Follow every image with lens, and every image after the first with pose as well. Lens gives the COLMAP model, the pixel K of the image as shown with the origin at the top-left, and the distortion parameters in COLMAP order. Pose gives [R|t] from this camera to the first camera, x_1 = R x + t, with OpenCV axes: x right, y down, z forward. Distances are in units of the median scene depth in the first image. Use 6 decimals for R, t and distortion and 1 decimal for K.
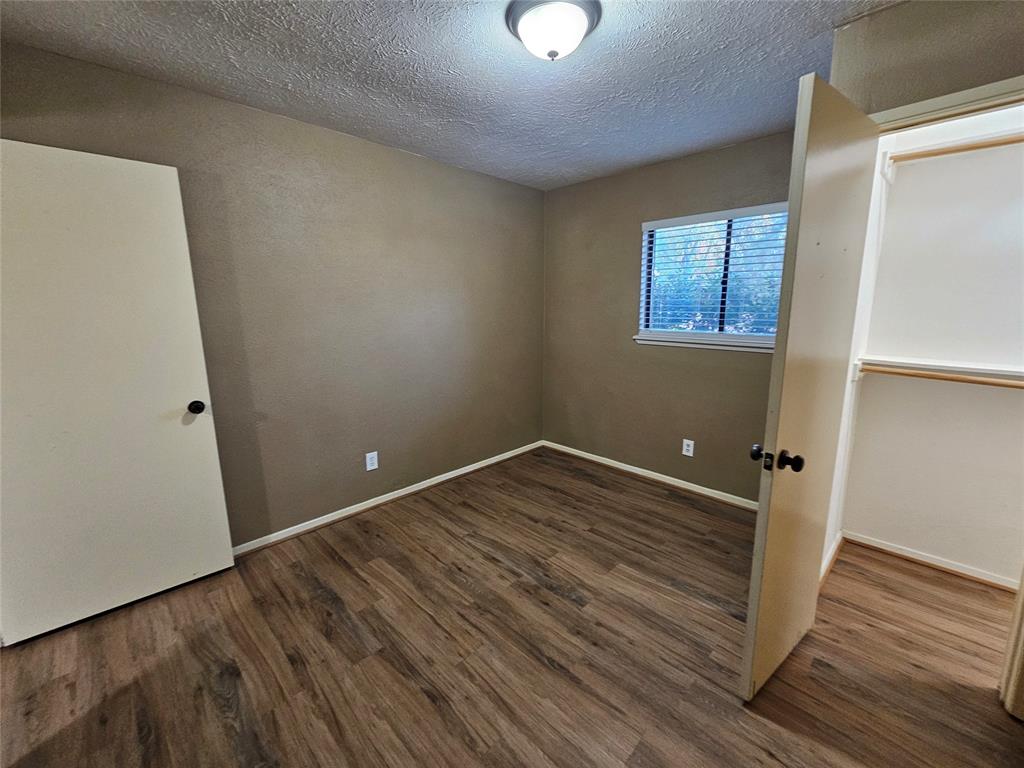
lens RADIAL K [[418.7, 0, 520.7], [0, 418.7, 381.7], [0, 0, 1]] dist [0.000451, 0.000237]
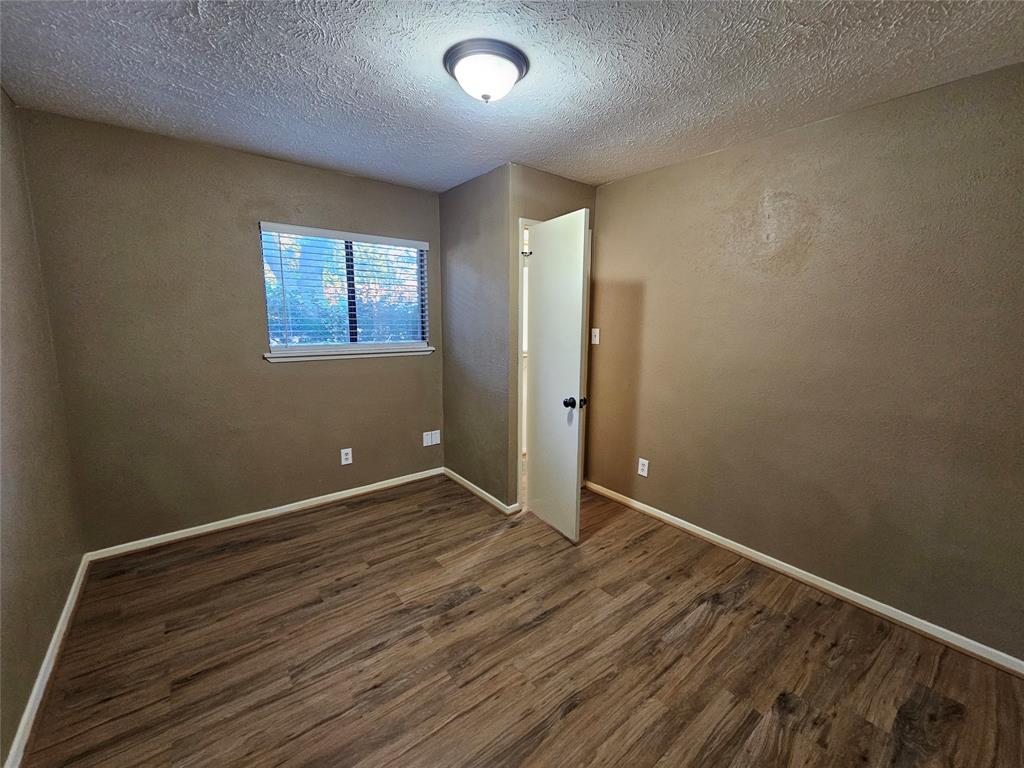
lens RADIAL K [[418.7, 0, 520.7], [0, 418.7, 381.7], [0, 0, 1]] dist [0.000451, 0.000237]
pose [[0.121910, -0.151983, 0.980836, -0.763377], [0.169878, 0.976820, 0.130246, -0.118813], [-0.977895, 0.150744, 0.144903, 0.590104]]
